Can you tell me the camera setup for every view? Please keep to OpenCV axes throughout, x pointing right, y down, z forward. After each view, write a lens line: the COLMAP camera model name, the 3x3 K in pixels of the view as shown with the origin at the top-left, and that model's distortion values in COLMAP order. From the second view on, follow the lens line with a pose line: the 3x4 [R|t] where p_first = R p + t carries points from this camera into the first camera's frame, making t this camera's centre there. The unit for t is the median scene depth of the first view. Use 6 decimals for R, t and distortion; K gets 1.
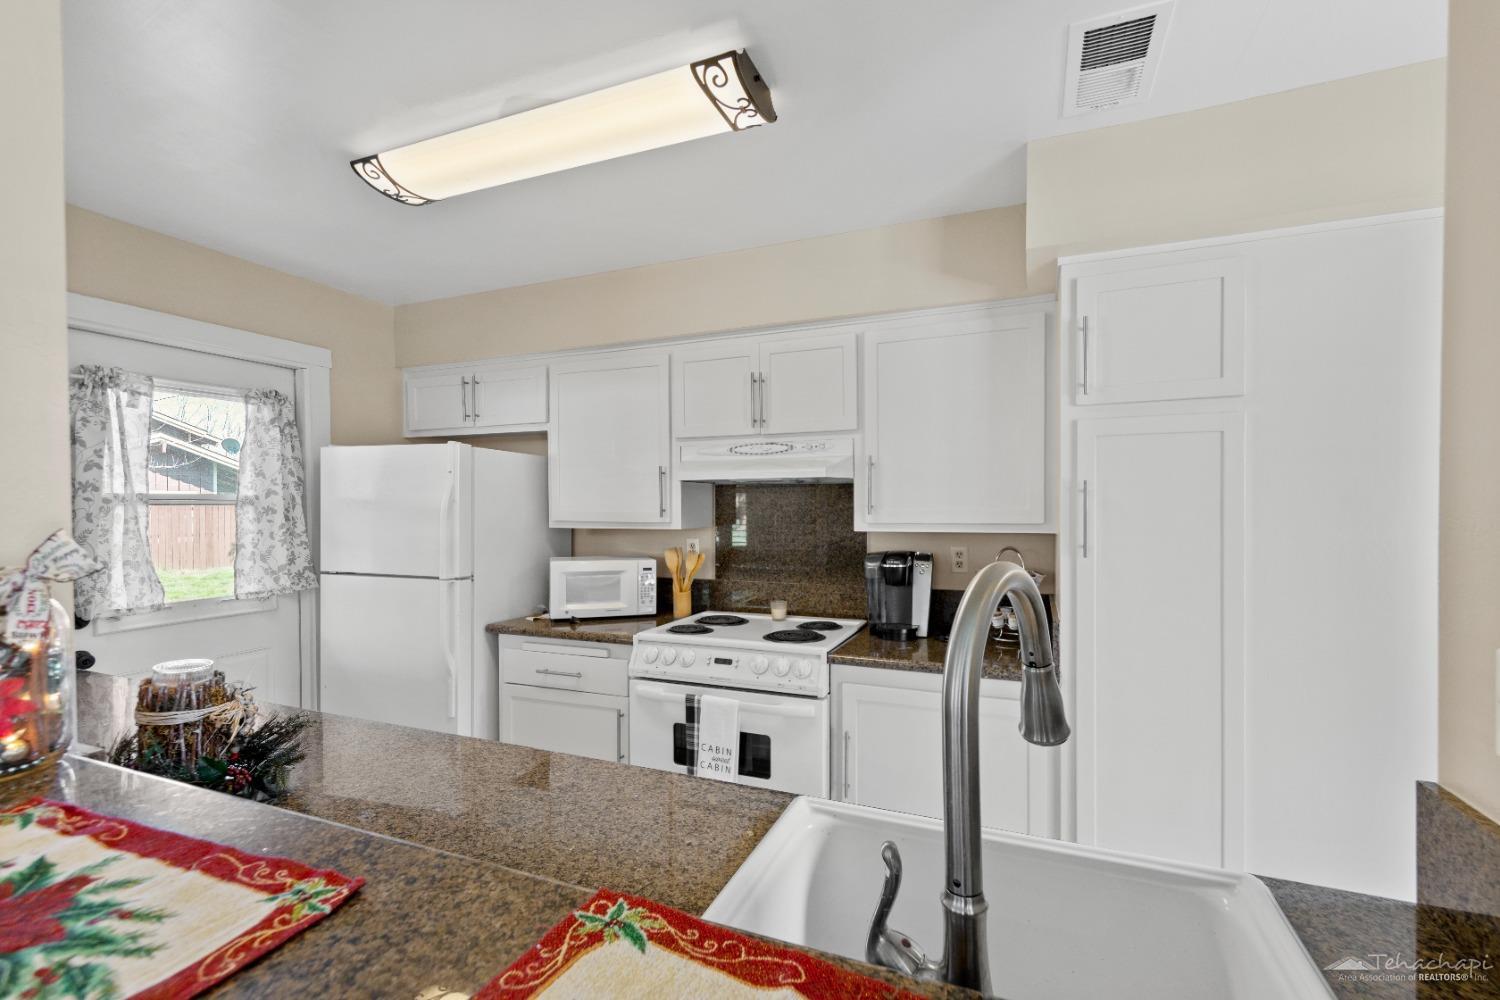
lens RADIAL K [[658.6, 0, 758.2], [0, 658.6, 508.7], [0, 0, 1]] dist [0.003277, 0.000317]
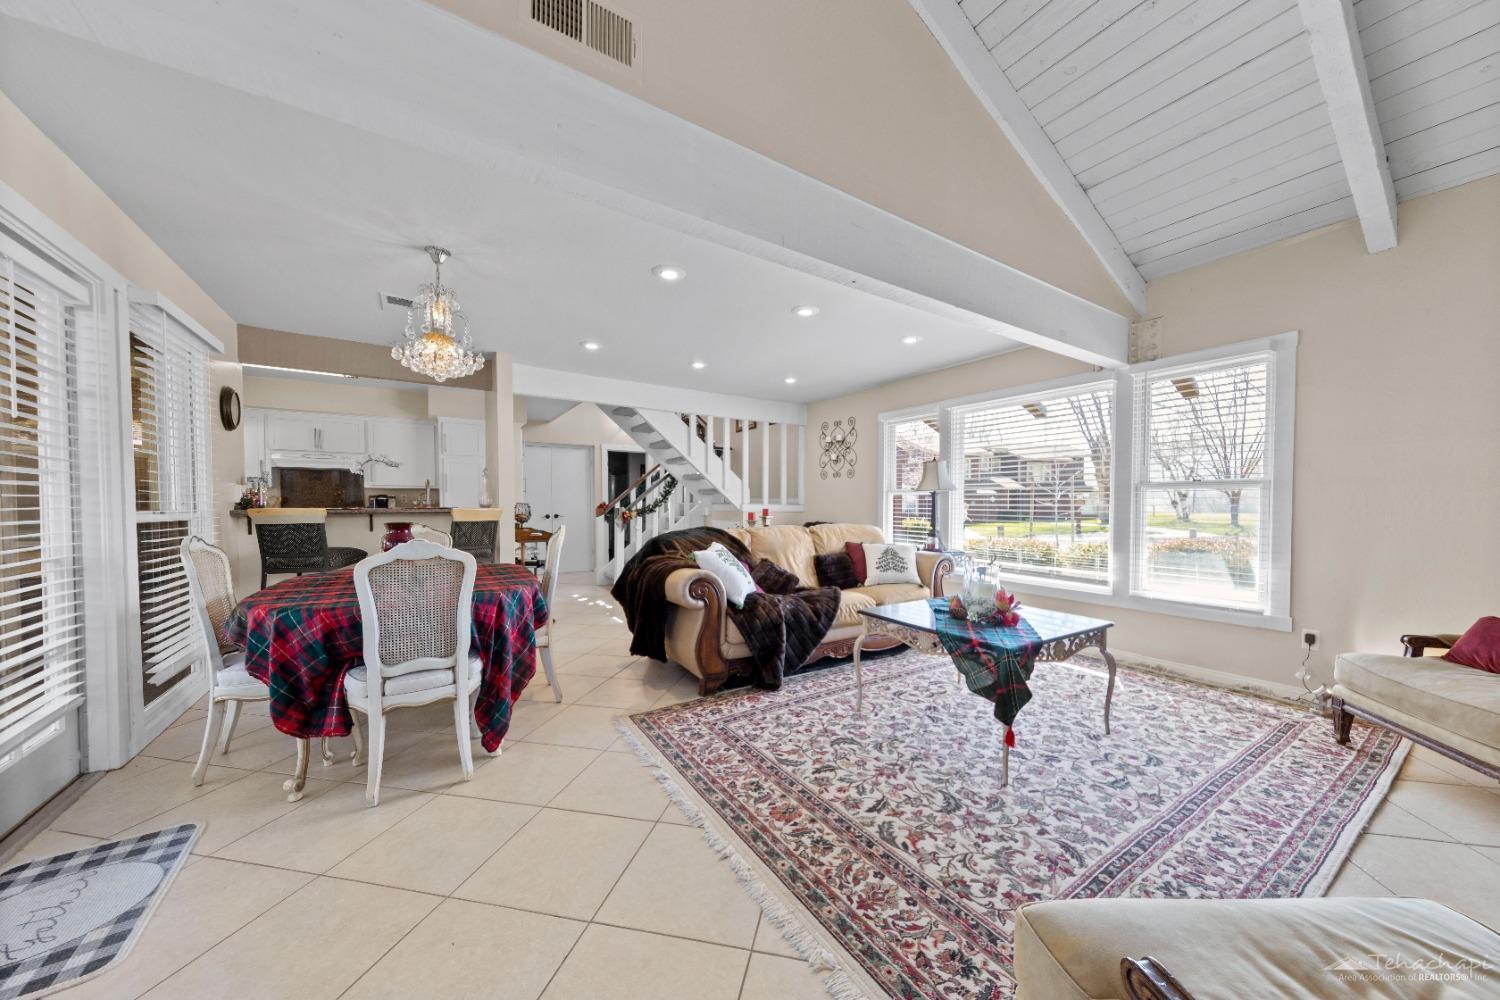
lens RADIAL K [[512.1, 0, 759.5], [0, 512.1, 503.9], [0, 0, 1]] dist [0.001046, 0.000042]
pose [[0.569447, -0.001407, 0.822027, -0.678526], [0.001719, 0.999998, 0.000521, 0.102481], [-0.822027, 0.001116, 0.569448, -1.637580]]
